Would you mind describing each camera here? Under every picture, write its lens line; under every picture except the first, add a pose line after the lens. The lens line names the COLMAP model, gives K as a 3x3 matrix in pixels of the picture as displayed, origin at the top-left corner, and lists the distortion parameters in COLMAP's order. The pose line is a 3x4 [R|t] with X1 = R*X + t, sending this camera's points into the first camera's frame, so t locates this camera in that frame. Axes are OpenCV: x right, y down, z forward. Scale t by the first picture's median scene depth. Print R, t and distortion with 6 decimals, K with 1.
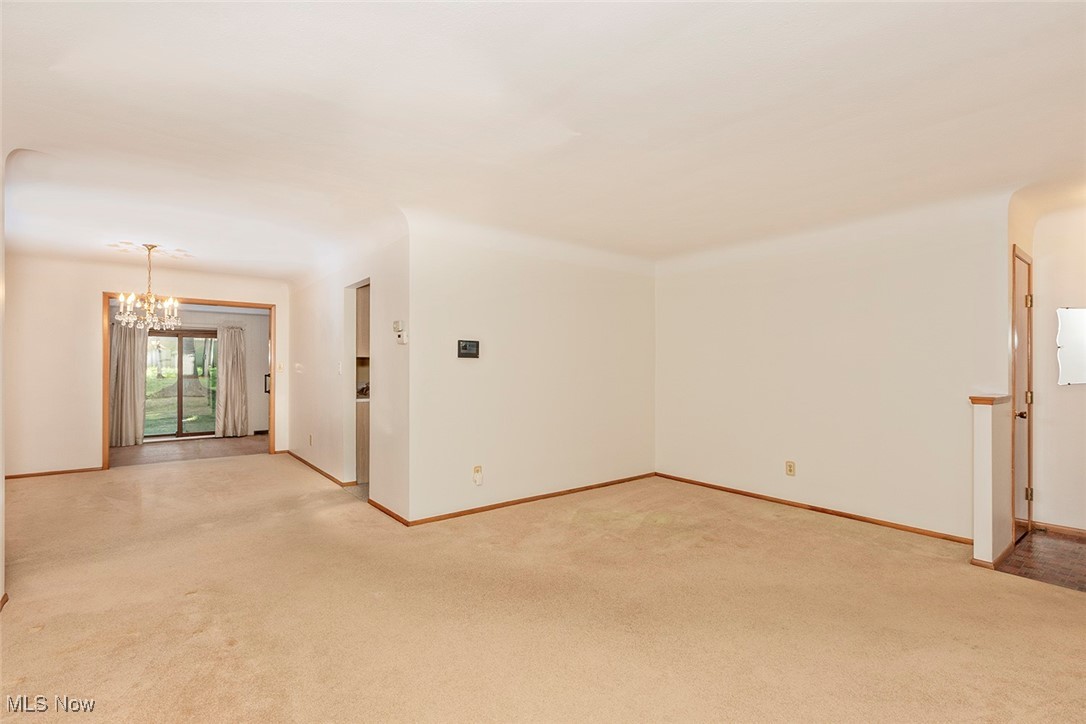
lens RADIAL K [[506.9, 0, 500.8], [0, 506.9, 375.6], [0, 0, 1]] dist [-0.020299, -0.000063]
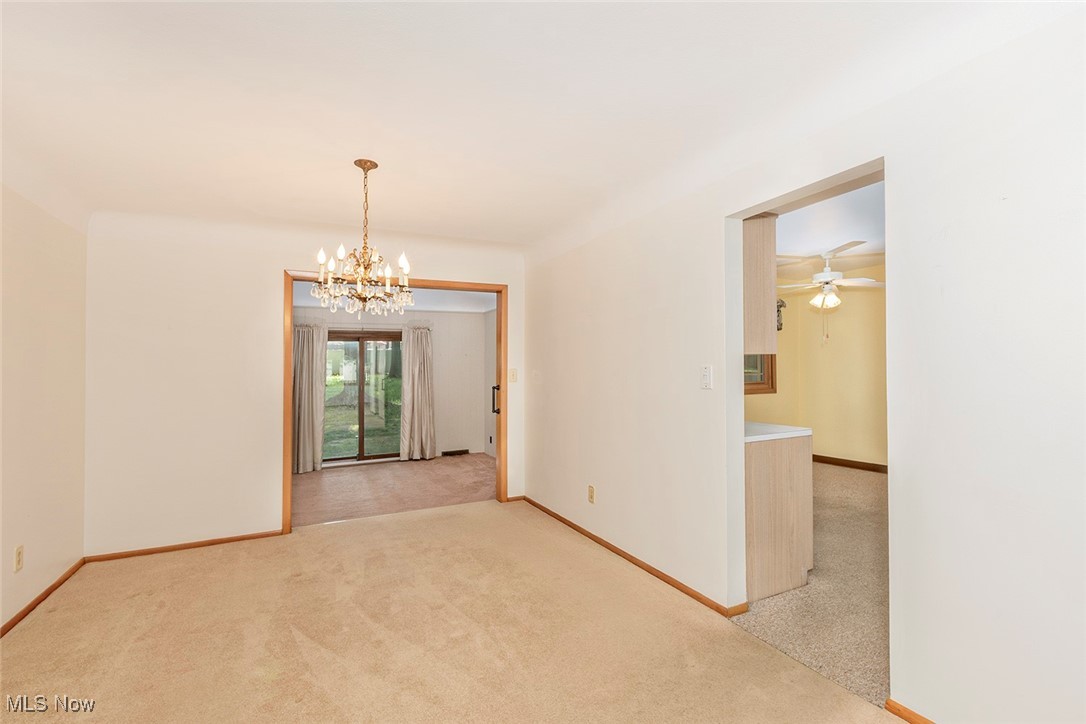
lens RADIAL K [[476.2, 0, 523.6], [0, 476.2, 359.0], [0, 0, 1]] dist [-0.003315, -0.000569]
pose [[0.982411, -0.023446, -0.185254, -0.230652], [0.015892, 0.998984, -0.042161, -0.008676], [0.186054, 0.038475, 0.981786, 0.276226]]
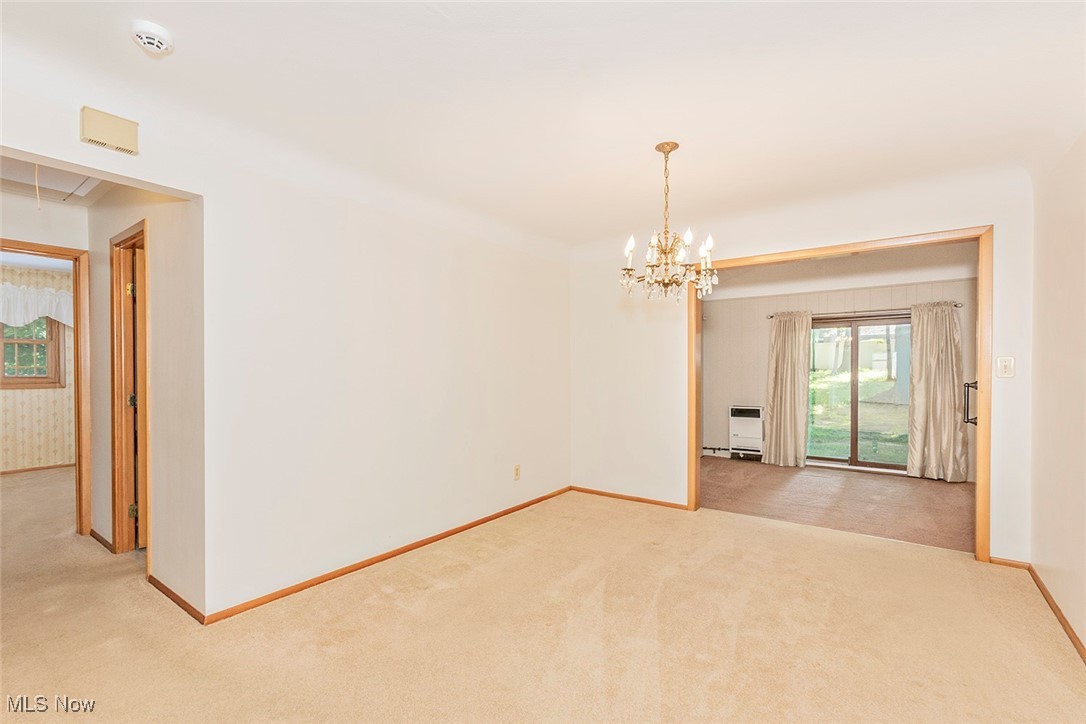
lens RADIAL K [[476.2, 0, 545.9], [0, 476.2, 366.7], [0, 0, 1]] dist [-0.003315, -0.000569]
pose [[0.307684, -0.006905, -0.951464, -0.130390], [-0.014258, 0.999828, -0.011866, -0.004949], [0.951382, 0.017217, 0.307532, 0.381354]]
